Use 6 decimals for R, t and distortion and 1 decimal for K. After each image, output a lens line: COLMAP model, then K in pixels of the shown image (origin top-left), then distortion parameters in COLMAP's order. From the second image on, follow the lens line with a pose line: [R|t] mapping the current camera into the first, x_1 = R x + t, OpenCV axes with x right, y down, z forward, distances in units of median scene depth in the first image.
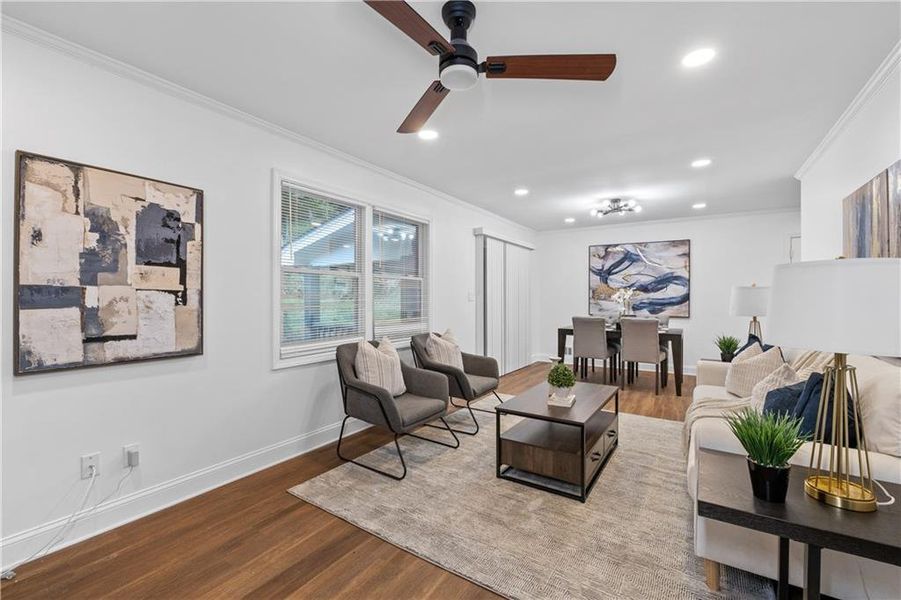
lens RADIAL K [[378.6, 0, 448.1], [0, 378.6, 296.7], [0, 0, 1]] dist [-0.000649, 0.001124]
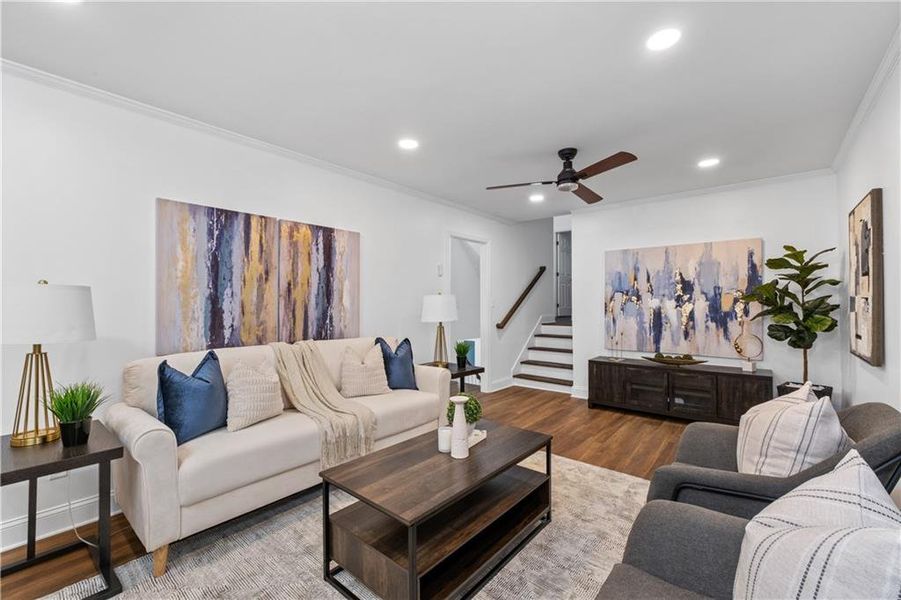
lens RADIAL K [[378.6, 0, 455.6], [0, 378.6, 307.8], [0, 0, 1]] dist [-0.000649, 0.001124]
pose [[-0.993858, 0.000787, 0.110661, 0.104156], [0.001547, 0.999976, 0.006784, 0.000544], [-0.110653, 0.006913, -0.993835, 0.808996]]
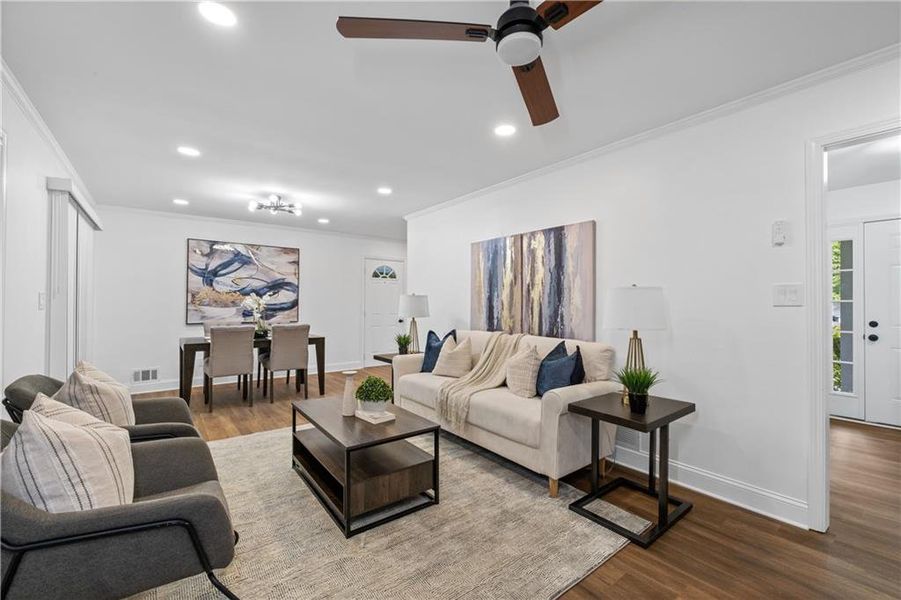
lens RADIAL K [[378.6, 0, 446.2], [0, 378.6, 303.4], [0, 0, 1]] dist [-0.000649, 0.001124]
pose [[0.327532, -0.001027, 0.944840, -0.234856], [-0.004096, 0.999988, 0.002507, -0.000760], [-0.944831, -0.004691, 0.327524, 0.249363]]
